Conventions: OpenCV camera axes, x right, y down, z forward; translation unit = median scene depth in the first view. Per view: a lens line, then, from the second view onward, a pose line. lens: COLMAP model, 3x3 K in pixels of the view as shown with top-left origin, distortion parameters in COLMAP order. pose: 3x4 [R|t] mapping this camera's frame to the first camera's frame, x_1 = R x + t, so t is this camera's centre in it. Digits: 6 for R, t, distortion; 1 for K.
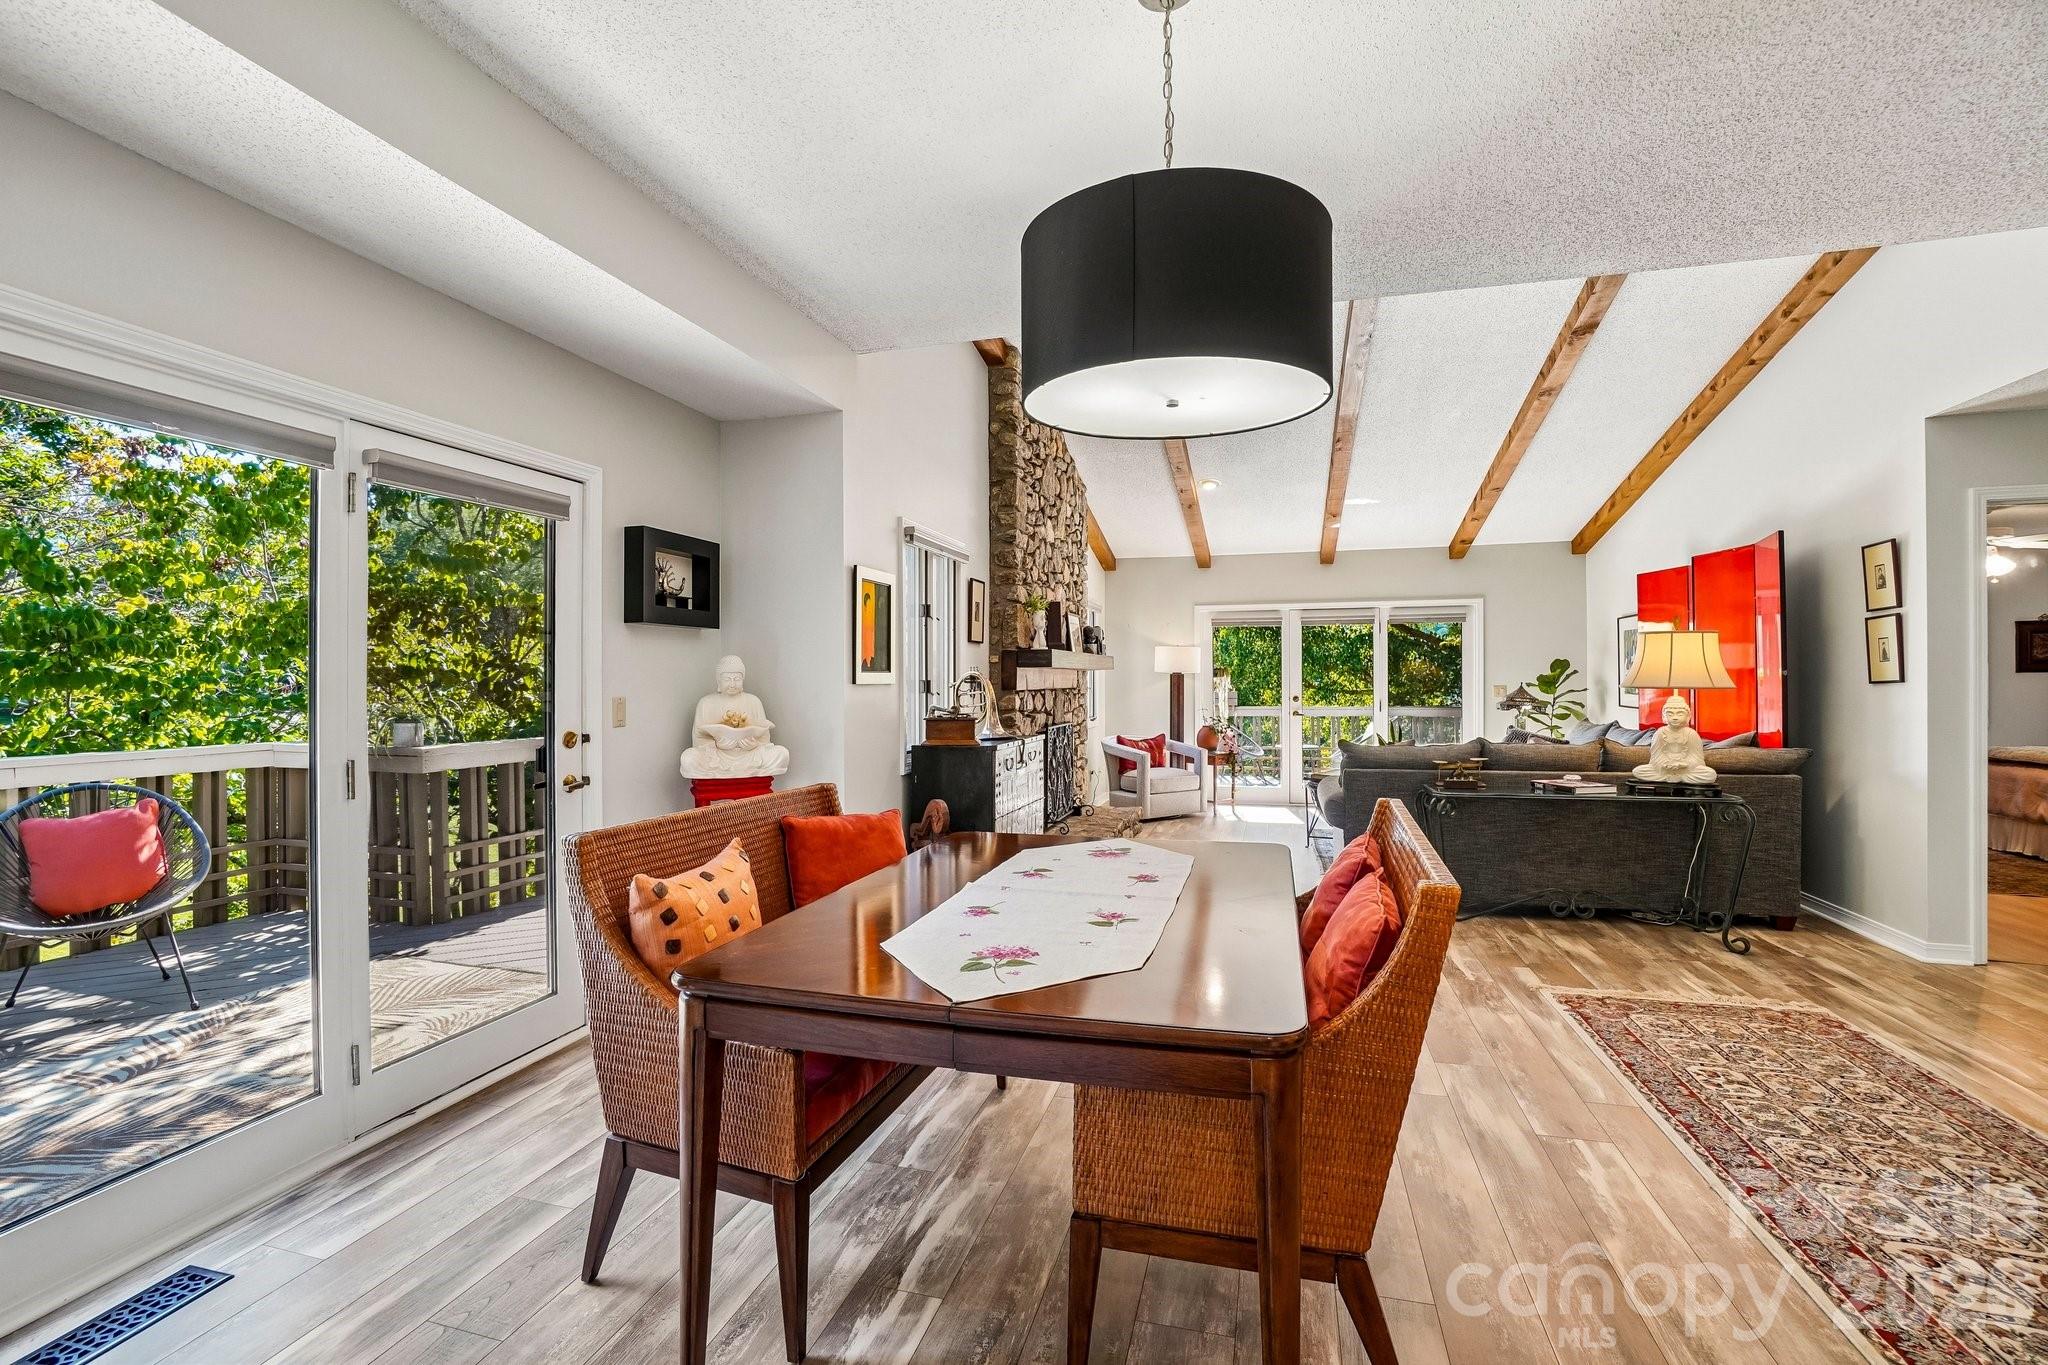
lens RADIAL K [[903.0, 0, 1017.8], [0, 903.0, 679.4], [0, 0, 1]] dist [-0.063215, 0.022431]
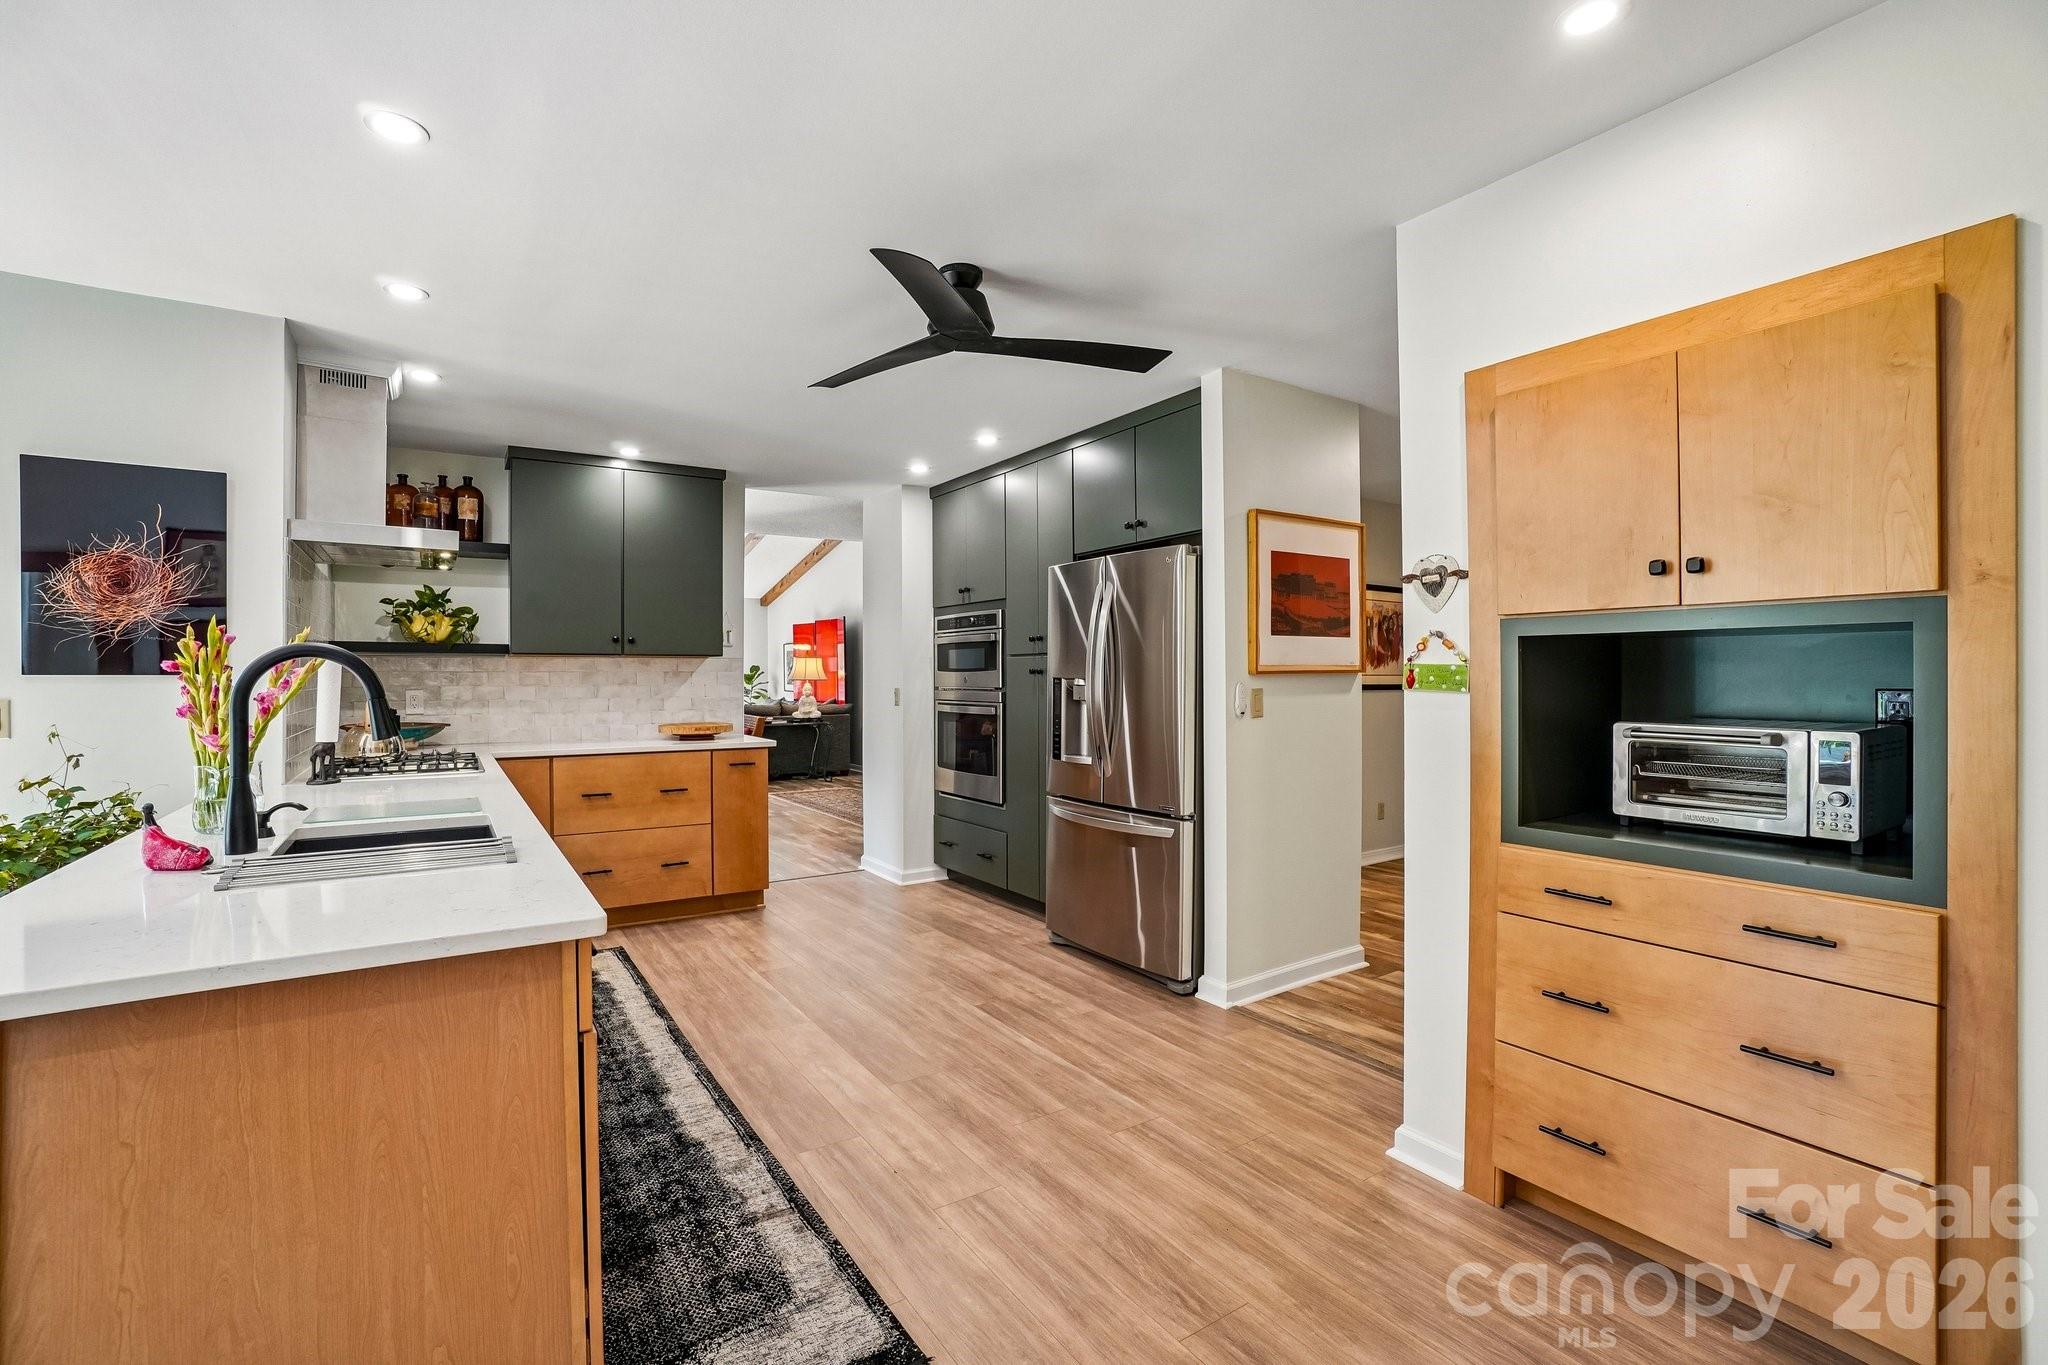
lens RADIAL K [[903.0, 0, 1017.8], [0, 903.0, 679.4], [0, 0, 1]] dist [-0.063215, 0.022431]
pose [[0.650502, -0.002504, 0.759500, -0.725864], [0.000778, 0.999996, 0.002630, 0.002154], [-0.759504, -0.001120, 0.650502, -1.011247]]
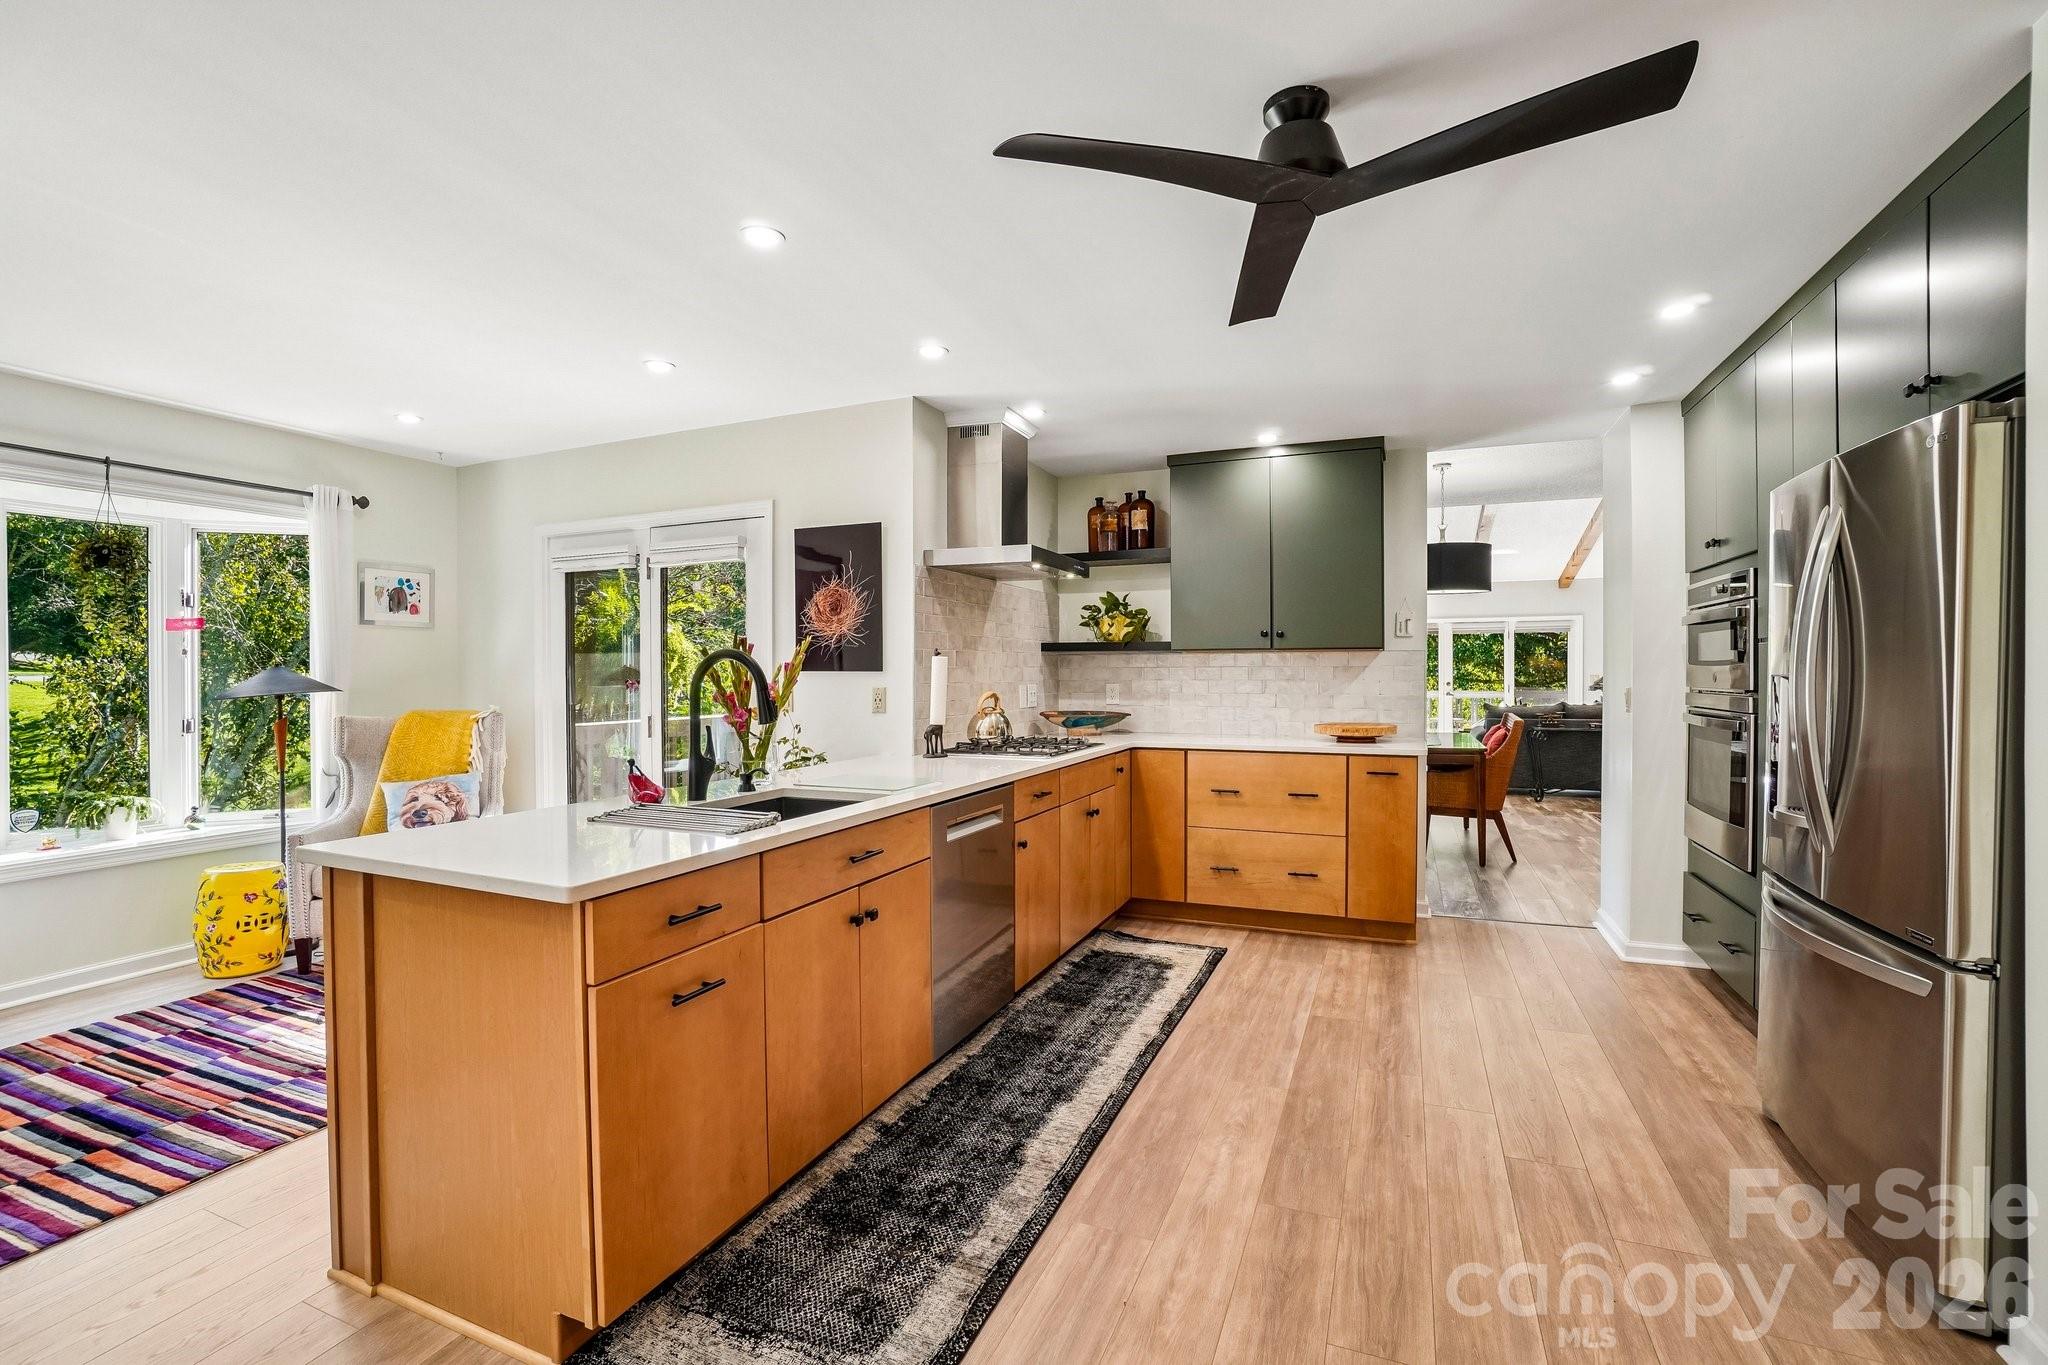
lens RADIAL K [[903.0, 0, 1017.8], [0, 903.0, 679.4], [0, 0, 1]] dist [-0.063215, 0.022431]
pose [[0.992298, 0.001018, -0.123868, -0.401291], [0.000205, 0.999951, 0.009858, -0.000465], [0.123872, -0.009808, 0.992250, -1.025147]]
